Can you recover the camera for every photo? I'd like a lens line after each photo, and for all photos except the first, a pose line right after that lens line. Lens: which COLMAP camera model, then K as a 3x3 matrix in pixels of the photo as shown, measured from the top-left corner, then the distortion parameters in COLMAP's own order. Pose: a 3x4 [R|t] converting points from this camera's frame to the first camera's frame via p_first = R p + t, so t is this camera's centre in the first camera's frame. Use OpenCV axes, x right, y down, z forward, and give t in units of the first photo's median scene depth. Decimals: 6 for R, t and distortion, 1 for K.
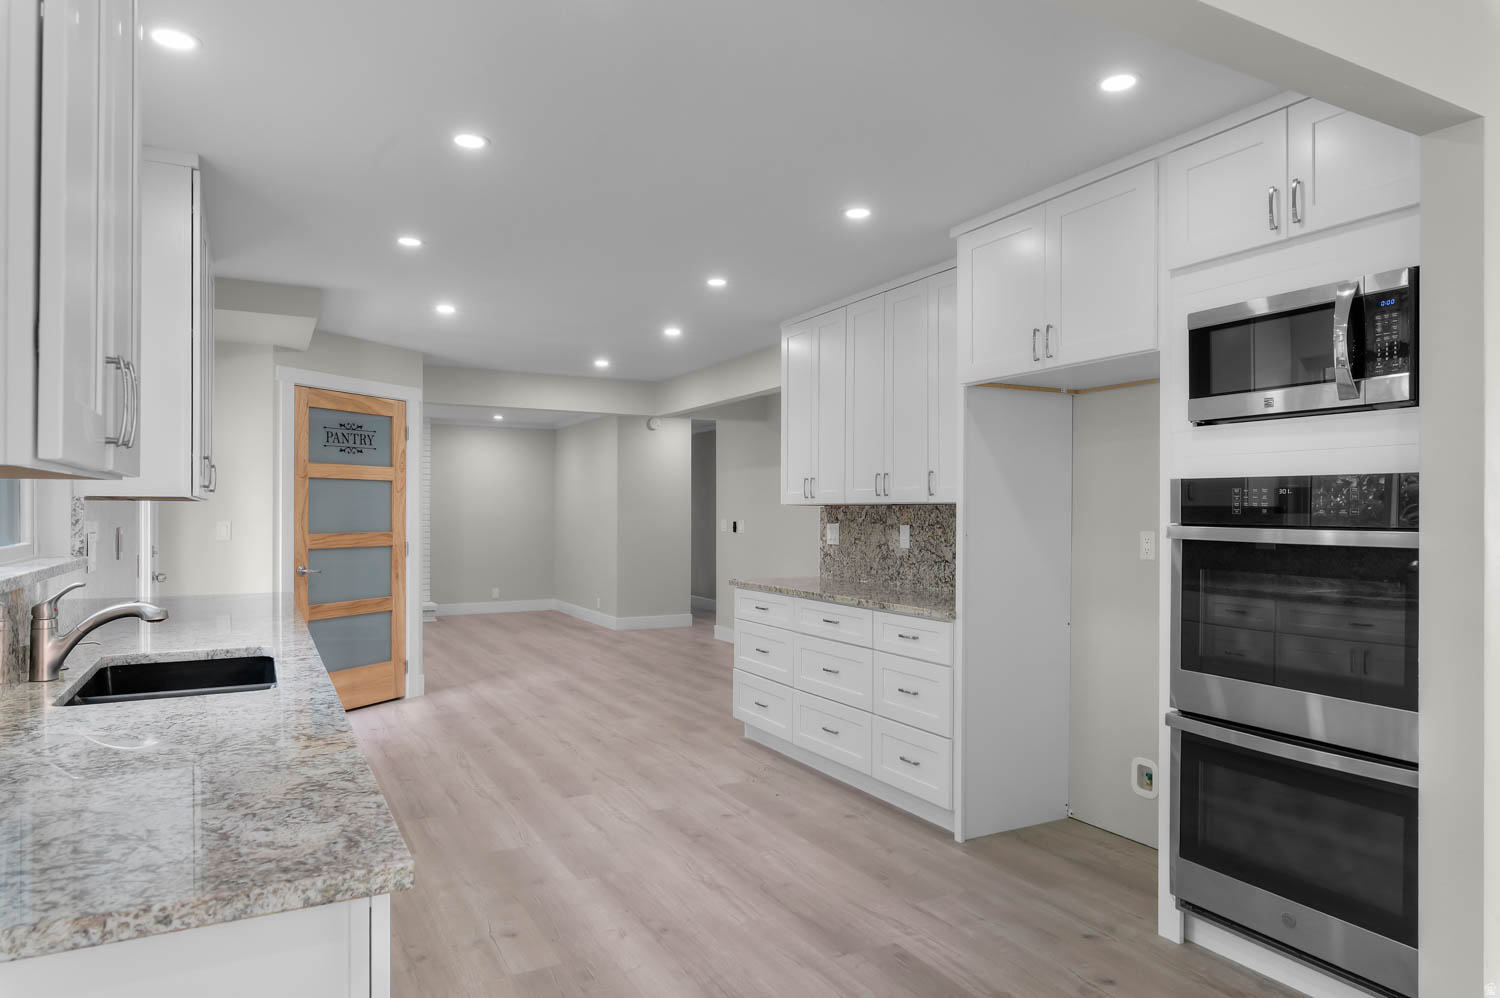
lens RADIAL K [[928.6, 0, 757.1], [0, 928.6, 513.8], [0, 0, 1]] dist [-0.000238, -0.000092]
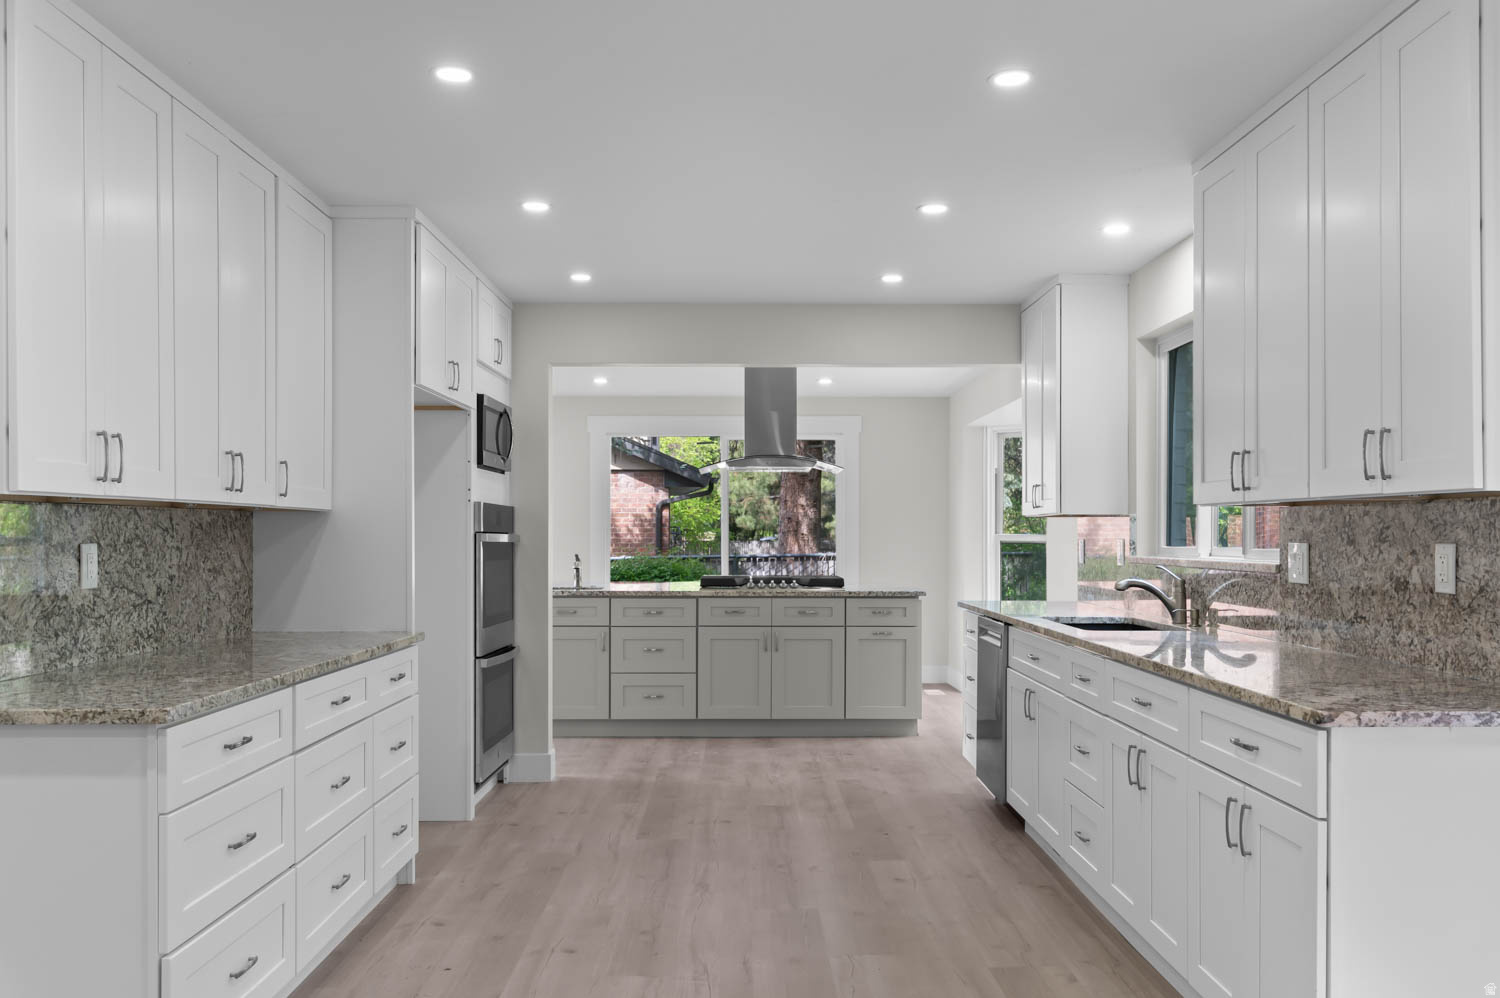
lens RADIAL K [[1228.3, 0, 753.5], [0, 1228.3, 527.8], [0, 0, 1]] dist [0.001881, 0.001769]
pose [[-0.886671, -0.000536, 0.462401, -0.579076], [-0.002367, 0.999991, -0.003379, 0.006023], [-0.462395, -0.004090, -0.886664, 1.738557]]
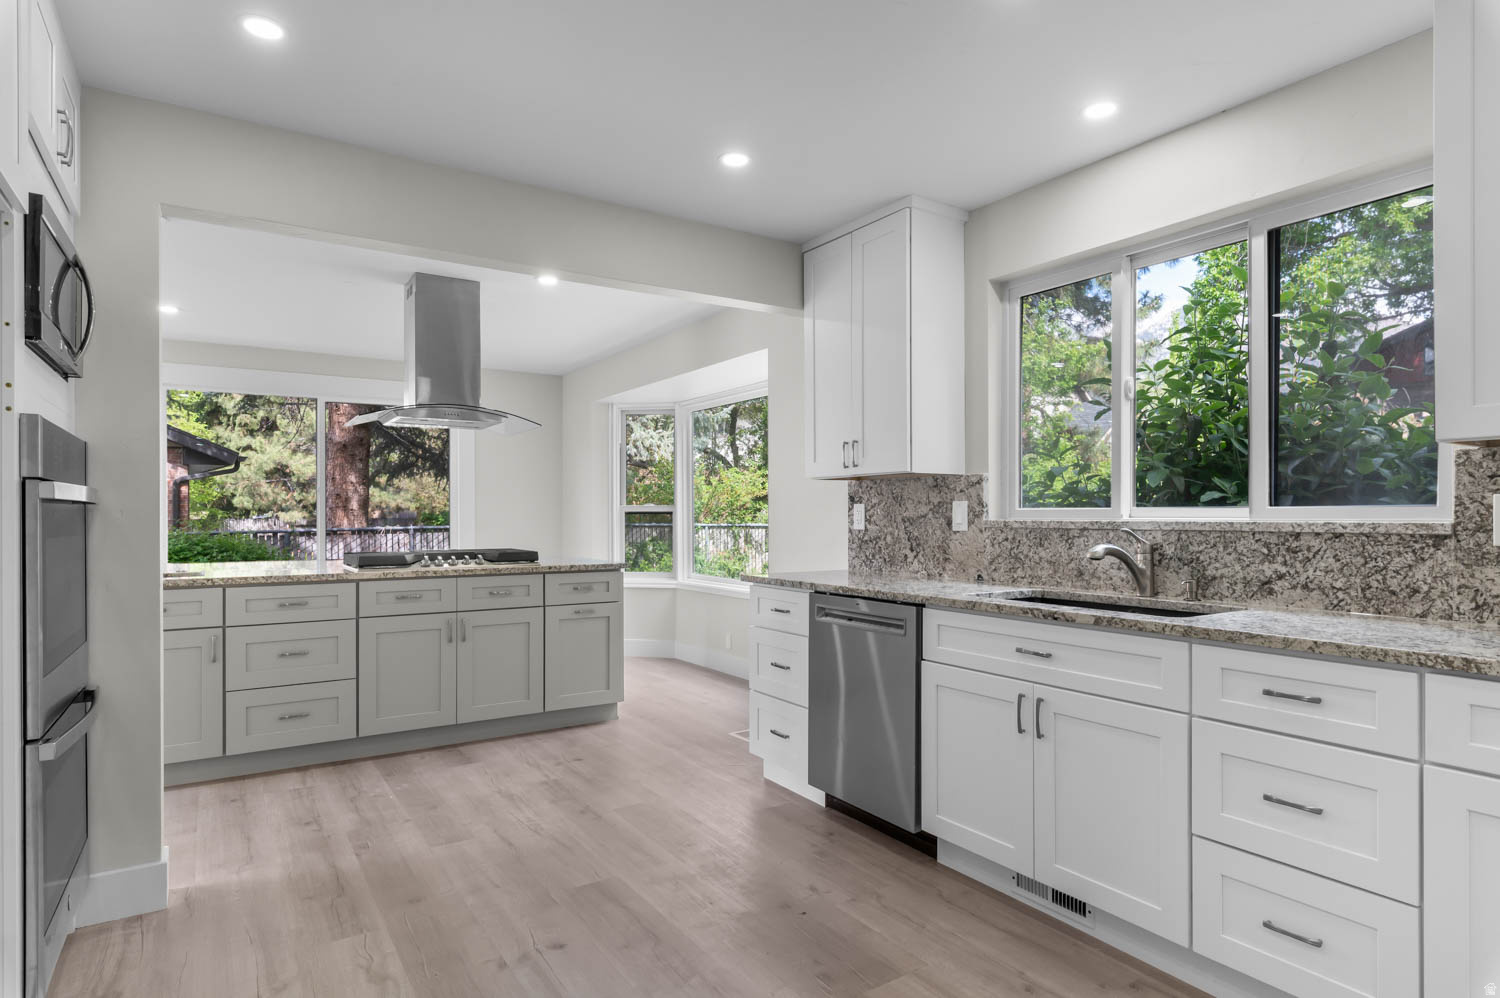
lens RADIAL K [[835.0, 0, 763.0], [0, 835.0, 511.2], [0, 0, 1]] dist [-0.000837, -0.000233]
pose [[-0.995551, -0.000799, -0.094221, -0.026680], [-0.000552, 0.999996, -0.002654, 0.025471], [0.094223, -0.002590, -0.995548, 1.151817]]
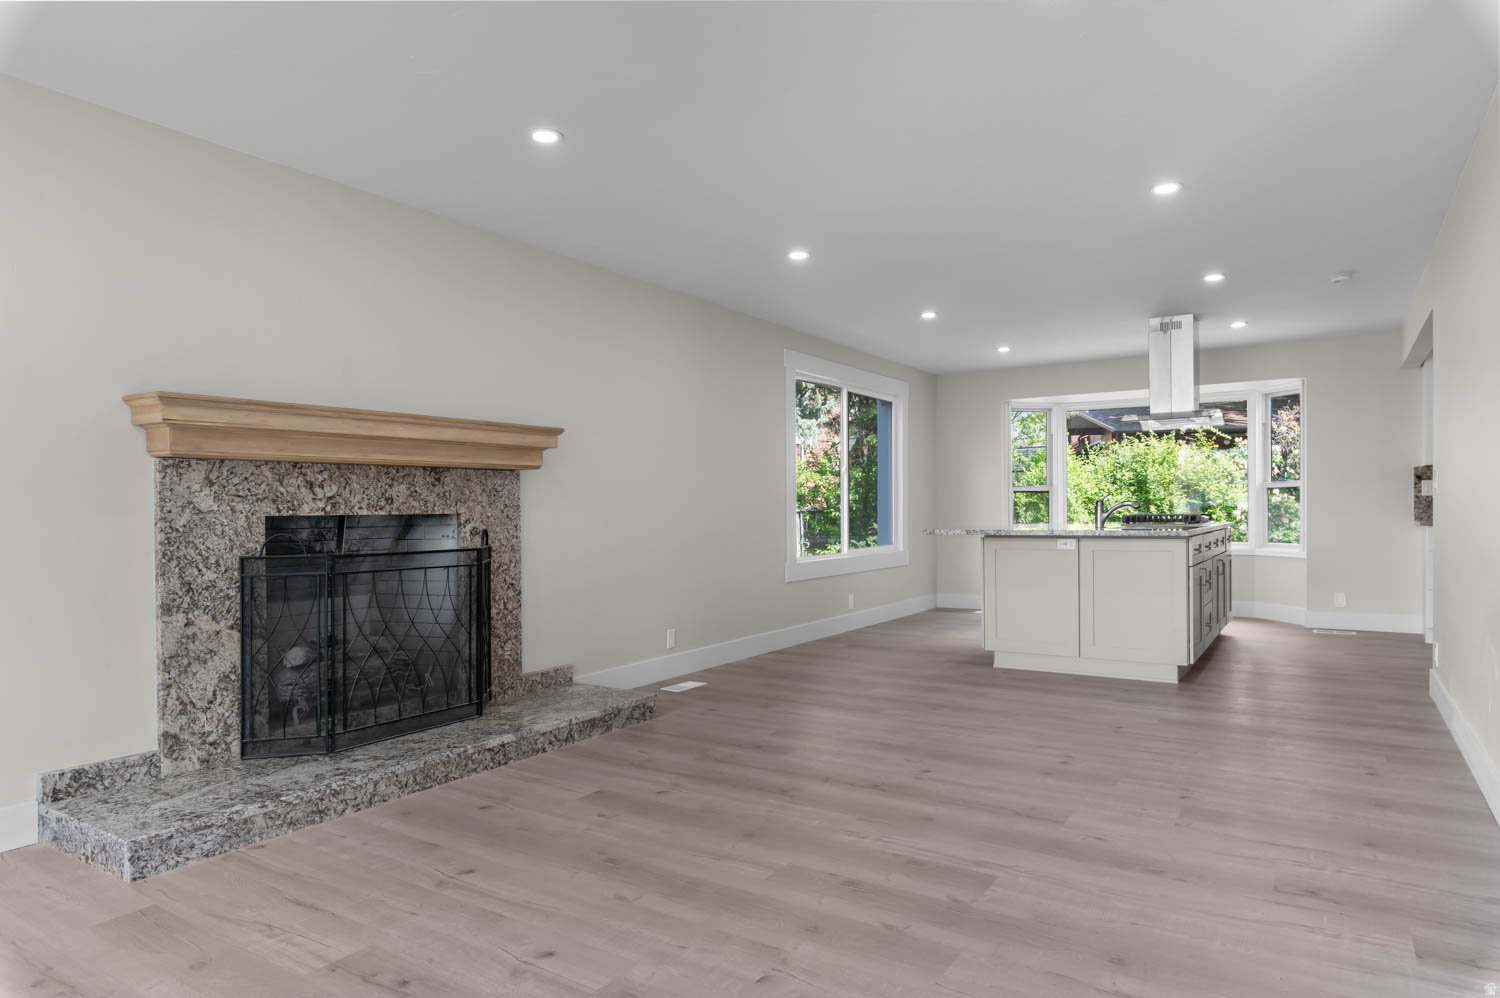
lens RADIAL K [[872.5, 0, 750.0], [0, 872.5, 499.0], [0, 0, 1]] dist [-0.000339, -0.000084]
pose [[-0.882244, 0.001243, -0.470791, 1.742276], [0.007097, 0.999918, -0.010660, 0.060054], [0.470739, -0.012745, -0.882180, 1.064289]]
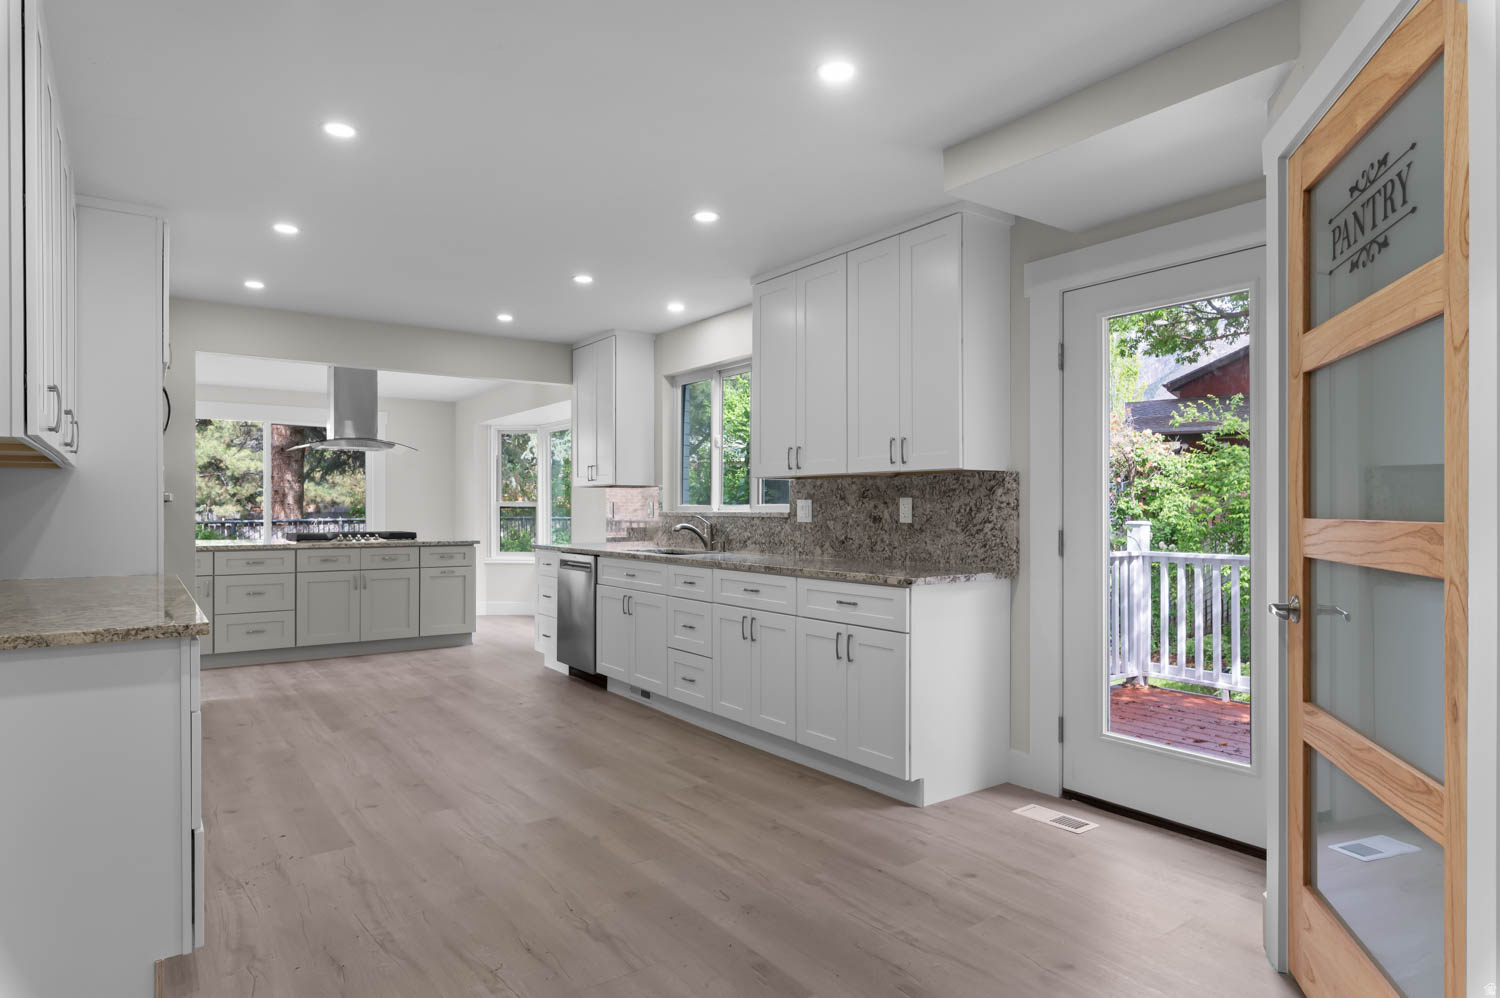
lens RADIAL K [[877.4, 0, 771.4], [0, 877.4, 506.8], [0, 0, 1]] dist [-0.001019, -0.000087]
pose [[-0.989800, -0.003166, -0.142430, -0.297492], [-0.002912, 0.999994, -0.001992, 0.025572], [0.142435, -0.001557, -0.989803, 1.897083]]
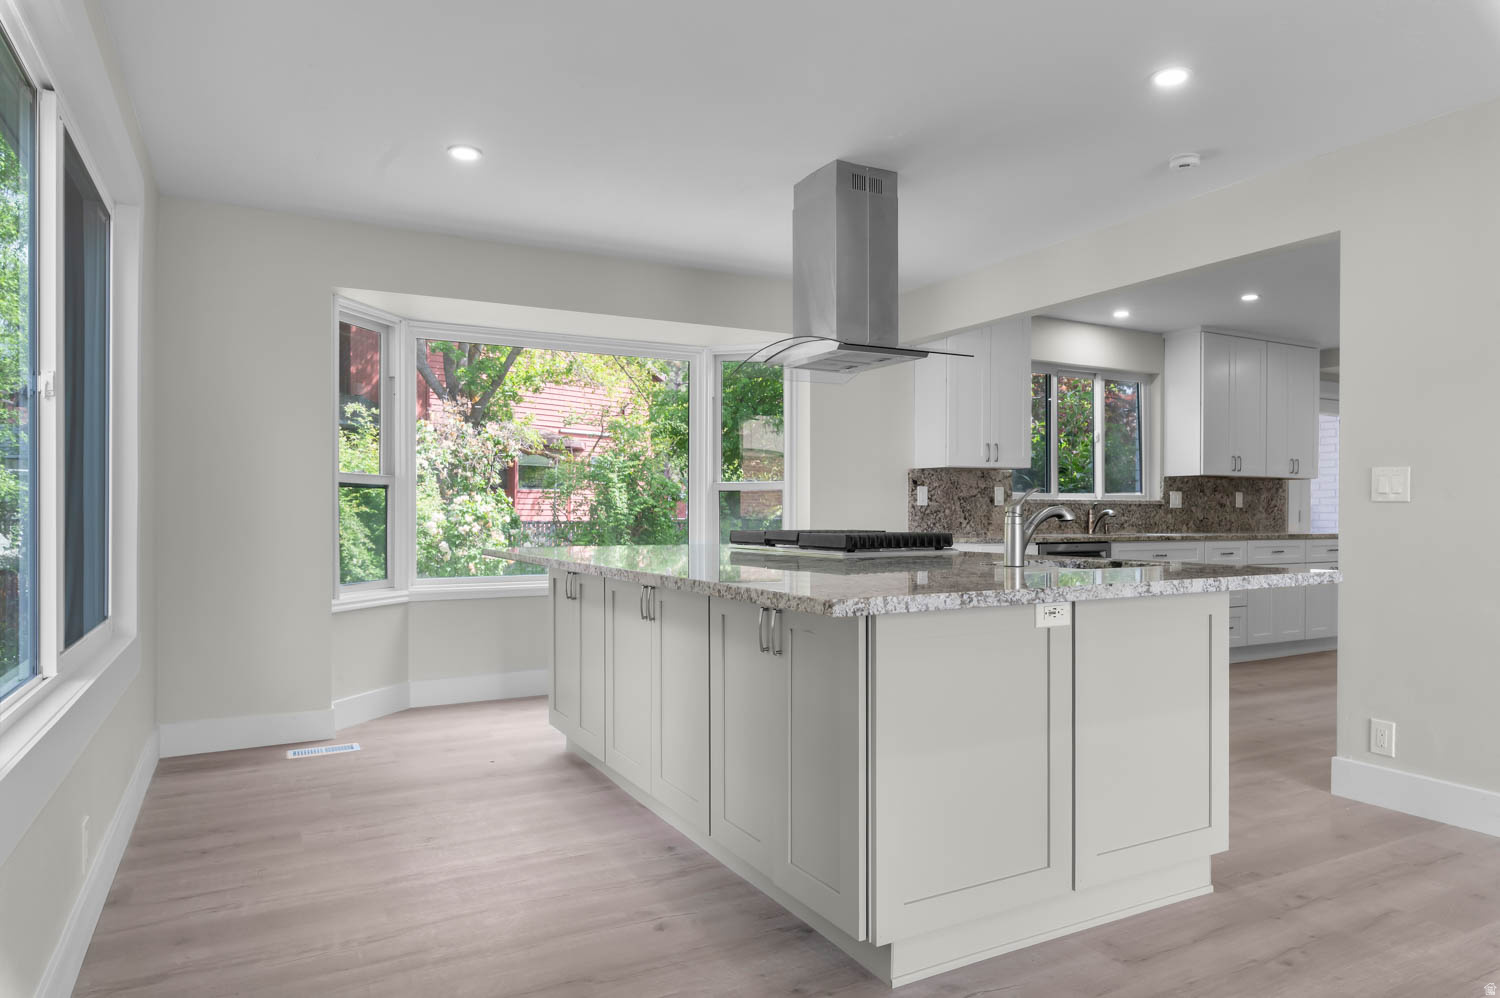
lens RADIAL K [[928.6, 0, 757.1], [0, 928.6, 513.8], [0, 0, 1]] dist [-0.000238, -0.000092]
pose [[0.004072, -0.002074, -0.999990, 1.229880], [-0.002738, 0.999994, -0.002085, 0.061416], [0.999988, 0.002746, 0.004066, -0.082935]]
